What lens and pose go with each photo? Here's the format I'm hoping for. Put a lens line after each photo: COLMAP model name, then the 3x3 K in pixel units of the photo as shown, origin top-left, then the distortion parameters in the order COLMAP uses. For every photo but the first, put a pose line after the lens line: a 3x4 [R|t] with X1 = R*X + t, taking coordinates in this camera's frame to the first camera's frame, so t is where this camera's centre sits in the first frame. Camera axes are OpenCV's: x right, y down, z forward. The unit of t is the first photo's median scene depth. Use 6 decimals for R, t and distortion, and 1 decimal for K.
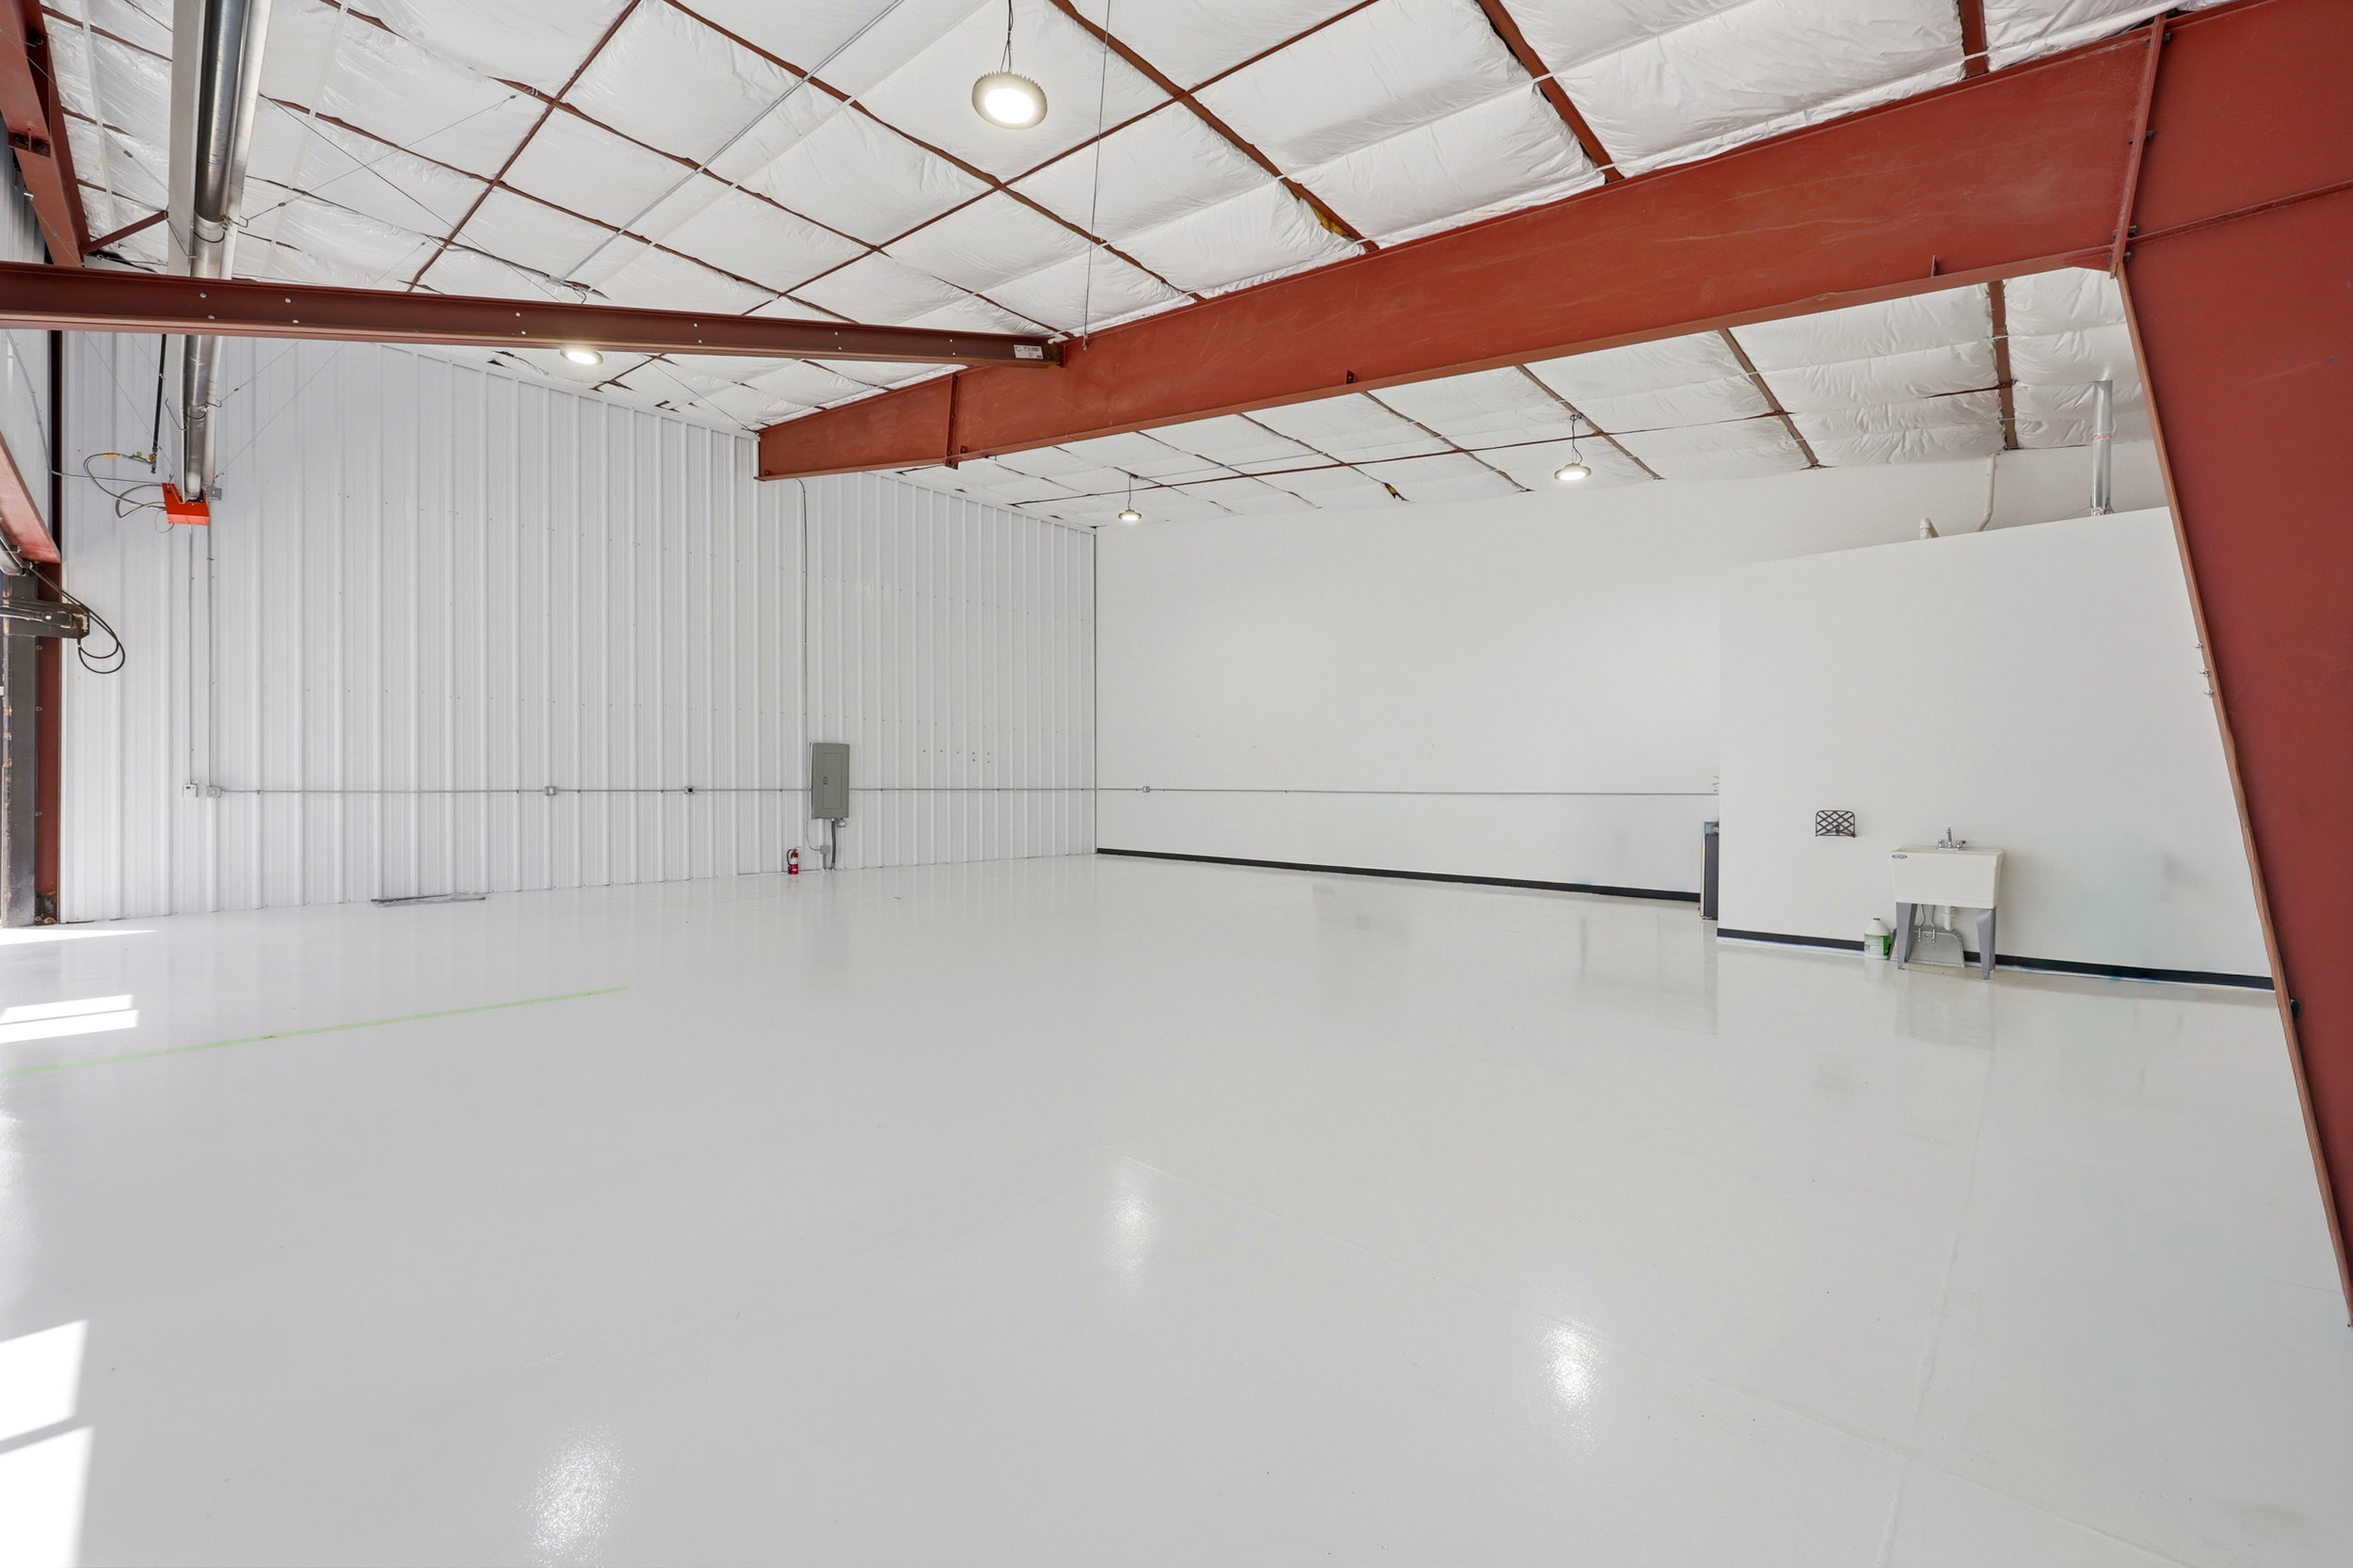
lens RADIAL K [[967.0, 0, 1181.4], [0, 967.0, 793.6], [0, 0, 1]] dist [0.000059, -0.001438]
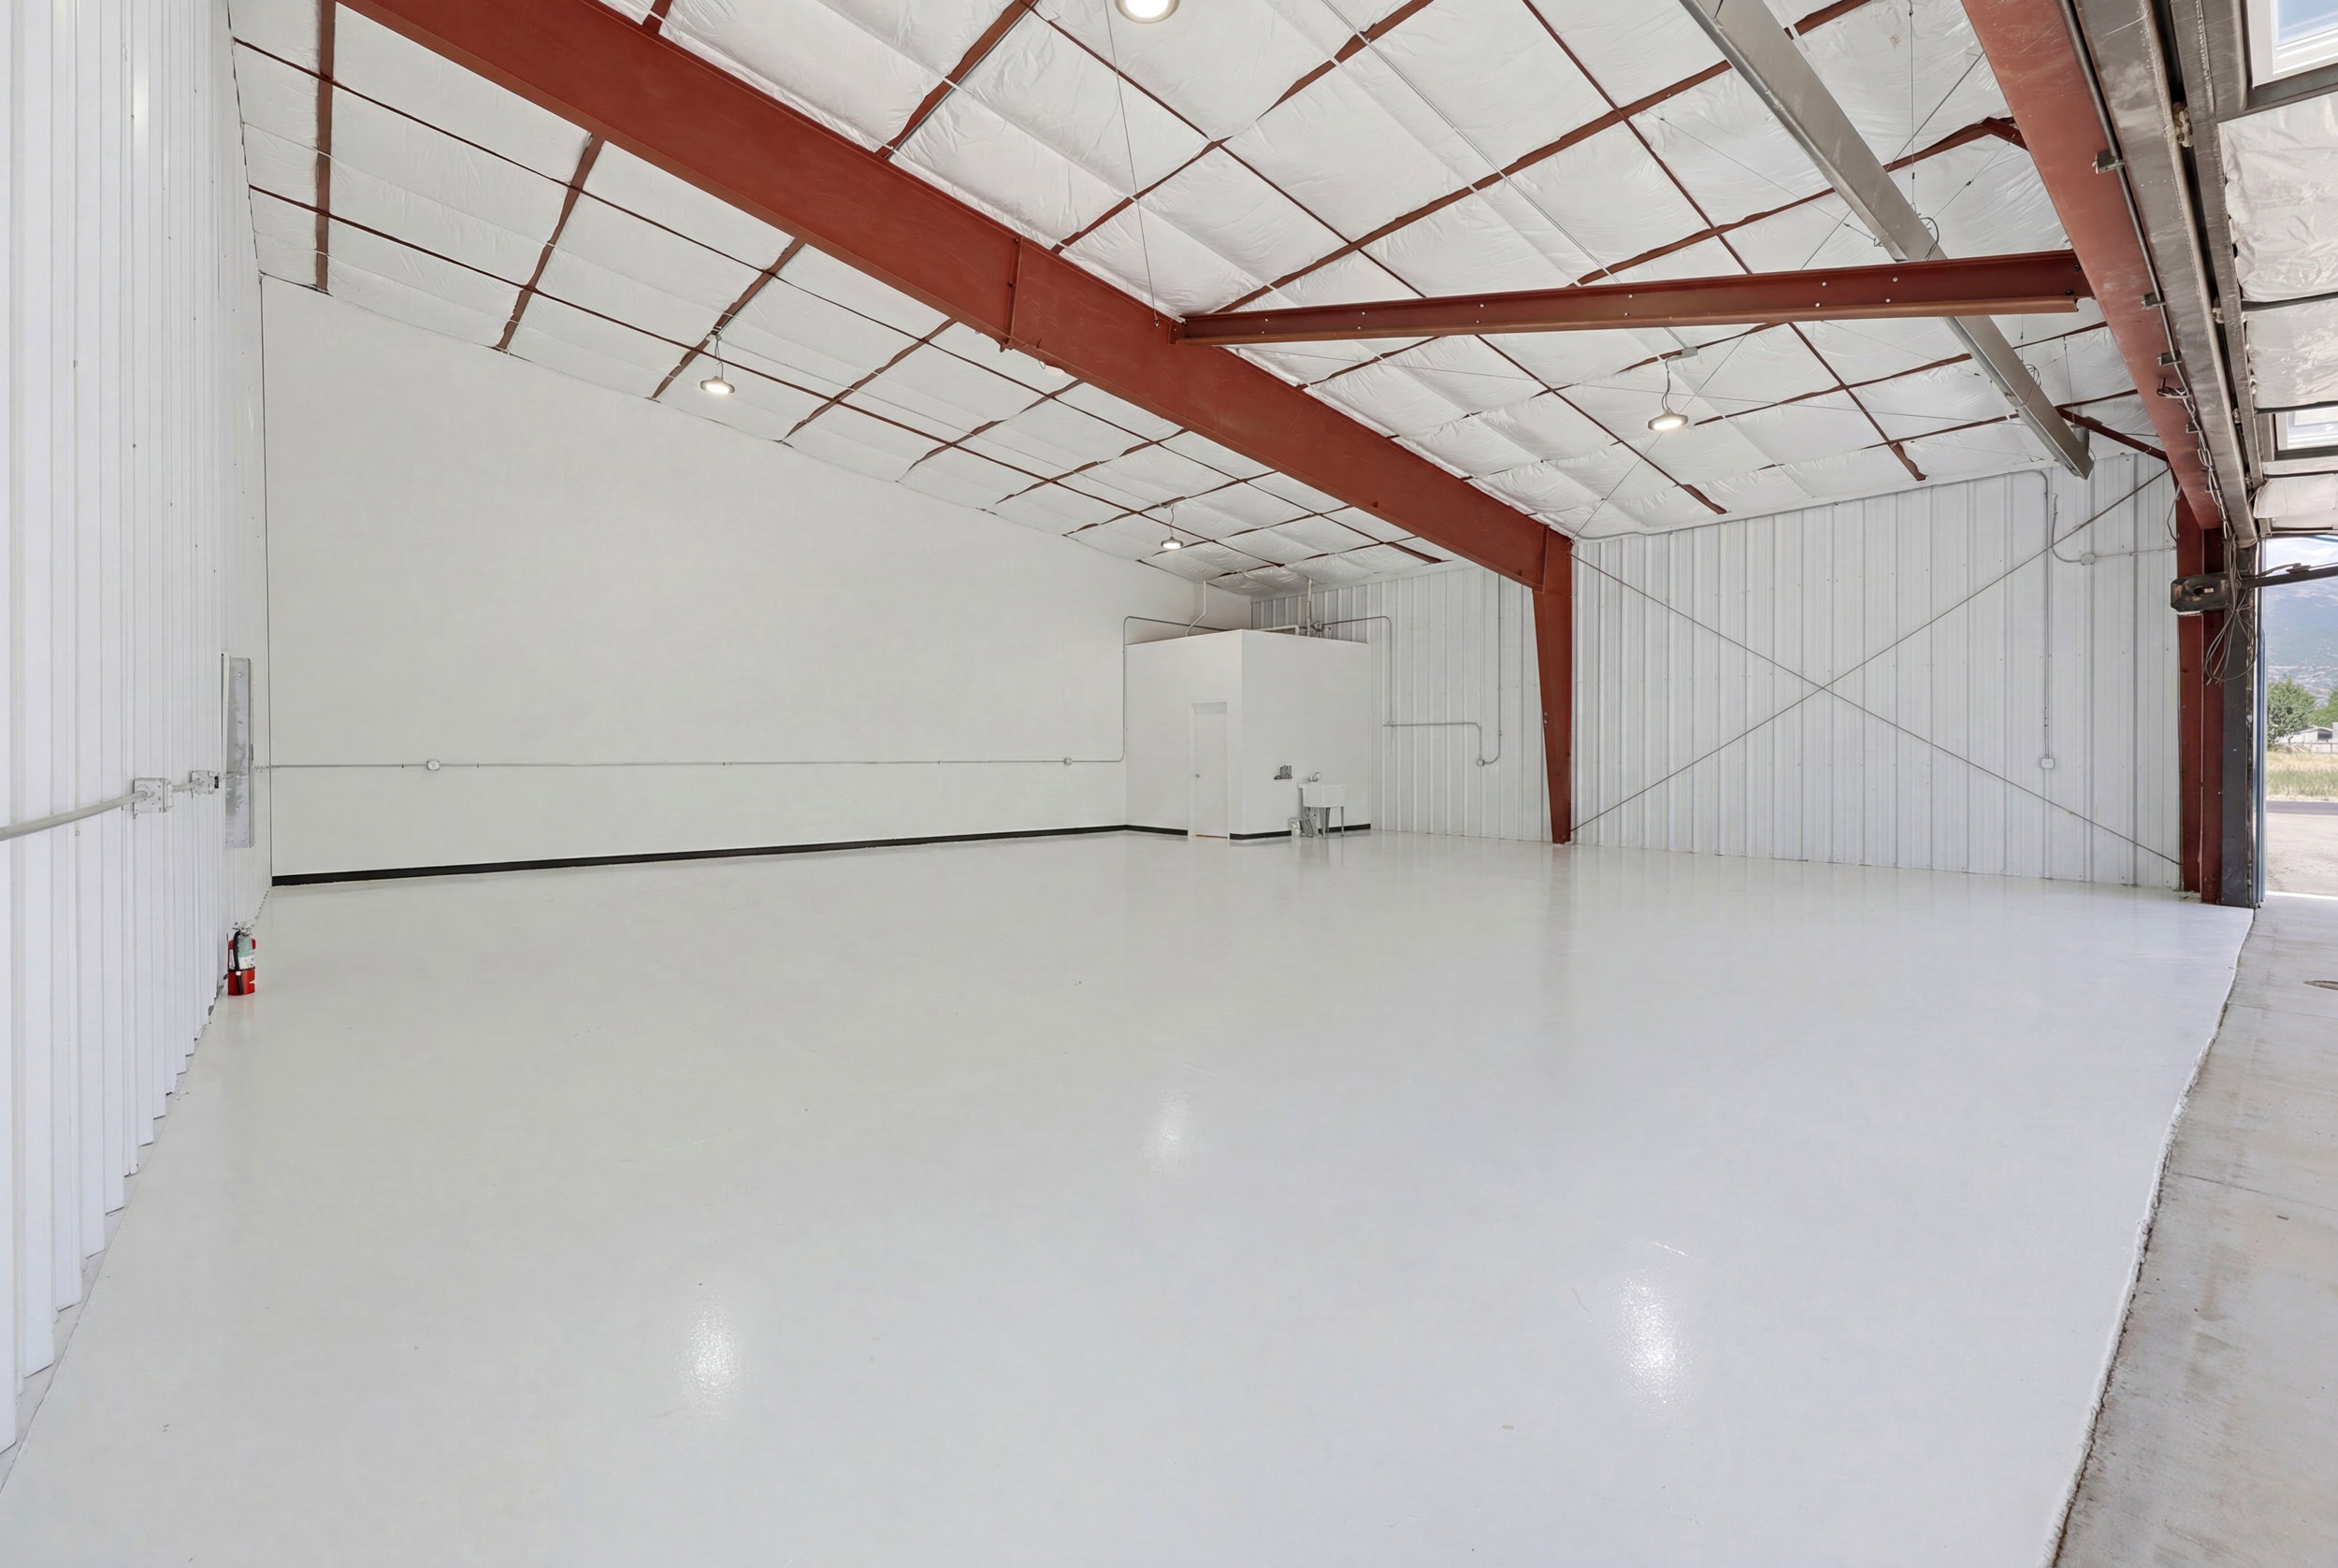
lens RADIAL K [[960.8, 0, 1149.3], [0, 960.8, 764.5], [0, 0, 1]] dist [0.000059, -0.001438]
pose [[0.108209, -0.014715, 0.994019, -1.307930], [0.012854, 0.999828, 0.013402, -0.013858], [-0.994045, 0.011327, 0.108380, 1.073707]]
